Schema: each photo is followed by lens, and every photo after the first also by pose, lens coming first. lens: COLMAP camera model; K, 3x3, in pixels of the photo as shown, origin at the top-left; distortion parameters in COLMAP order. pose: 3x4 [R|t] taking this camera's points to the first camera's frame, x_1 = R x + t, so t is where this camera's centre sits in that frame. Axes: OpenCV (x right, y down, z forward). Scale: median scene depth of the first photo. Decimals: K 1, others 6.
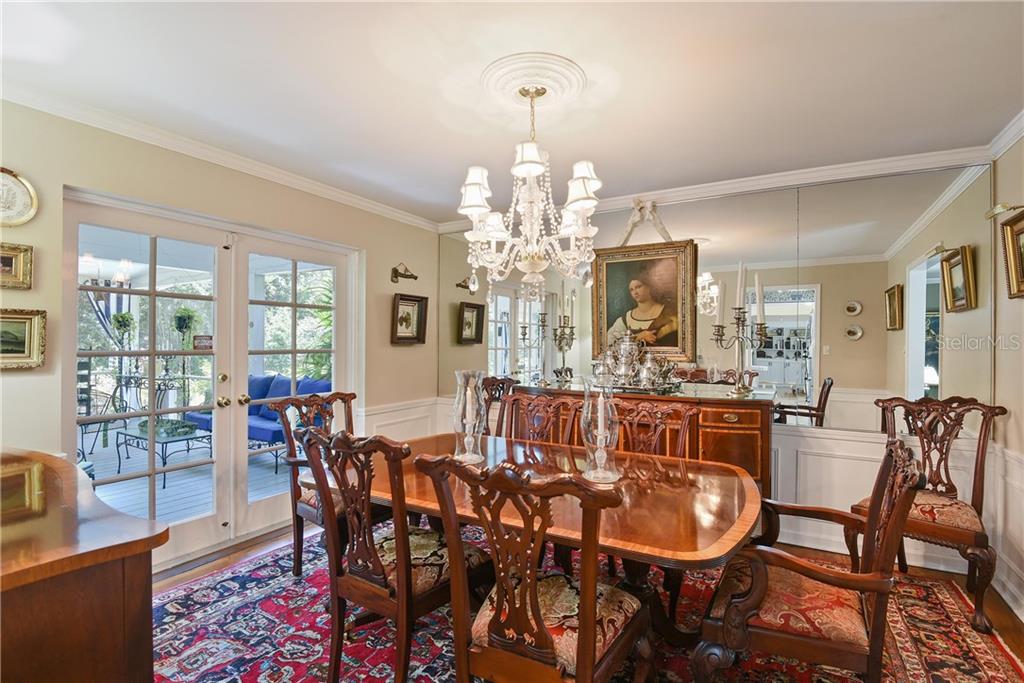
lens RADIAL K [[486.8, 0, 505.1], [0, 486.8, 346.9], [0, 0, 1]] dist [-0.030995, -0.001635]
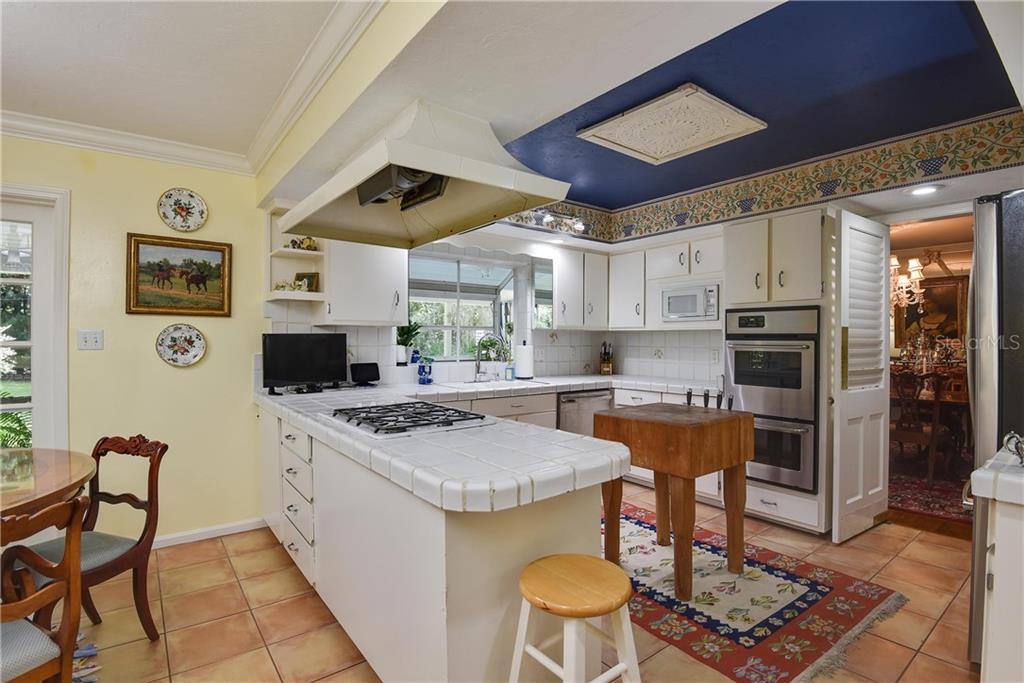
lens RADIAL K [[486.8, 0, 511.0], [0, 486.8, 341.9], [0, 0, 1]] dist [-0.030995, -0.001635]
pose [[0.926787, -0.004399, -0.375562, -0.465059], [0.000751, 0.999951, -0.009858, 0.024408], [0.375587, 0.008854, 0.926745, -1.100930]]
